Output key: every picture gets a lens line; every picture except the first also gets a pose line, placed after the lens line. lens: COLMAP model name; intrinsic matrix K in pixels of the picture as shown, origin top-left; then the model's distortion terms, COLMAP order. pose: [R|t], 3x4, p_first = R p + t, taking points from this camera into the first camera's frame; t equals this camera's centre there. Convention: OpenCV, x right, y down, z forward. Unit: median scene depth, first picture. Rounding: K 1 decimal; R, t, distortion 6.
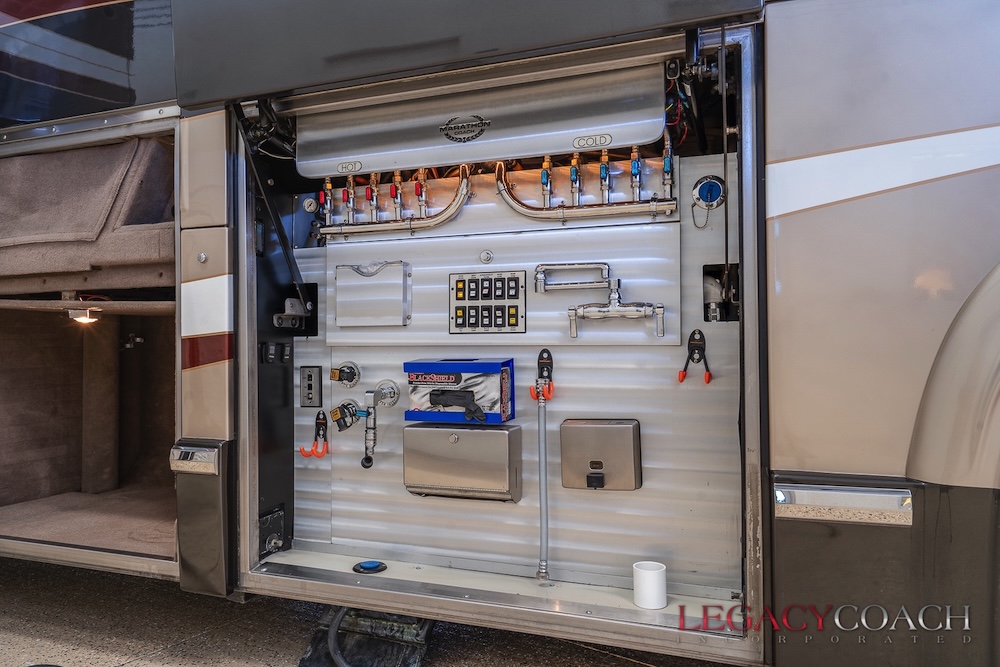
lens RADIAL K [[681.0, 0, 500.4], [0, 681.0, 330.4], [0, 0, 1]] dist [0.002696, 0.001428]
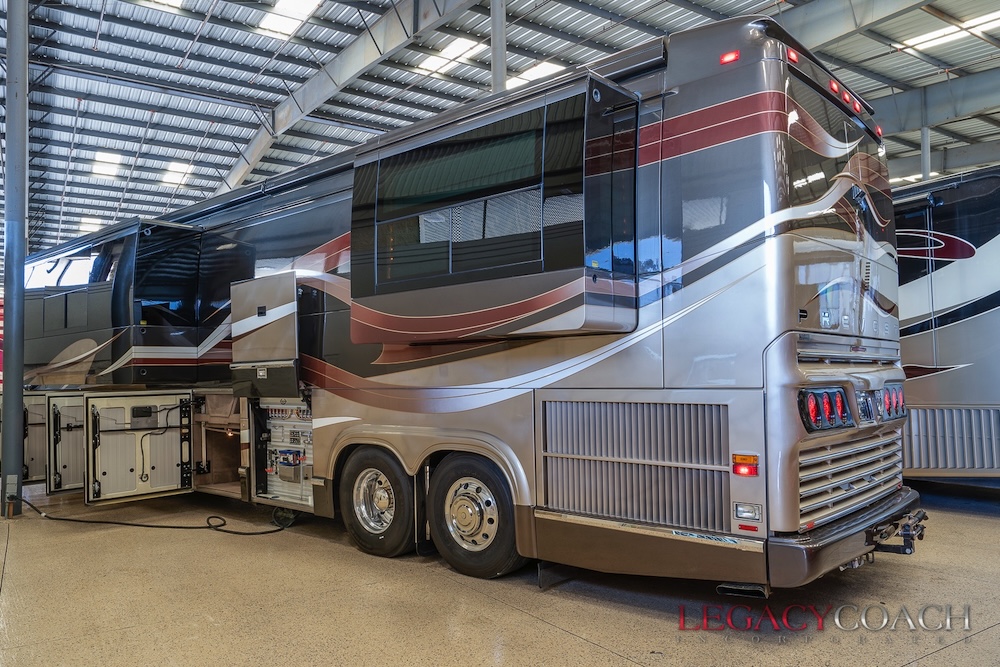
lens RADIAL K [[746.9, 0, 499.3], [0, 746.9, 339.1], [0, 0, 1]] dist [-0.001036, -0.000268]
pose [[0.929211, -0.023907, -0.368776, 2.845436], [0.014754, 0.999510, -0.027619, -0.496397], [0.369255, 0.020223, 0.929108, -2.842213]]
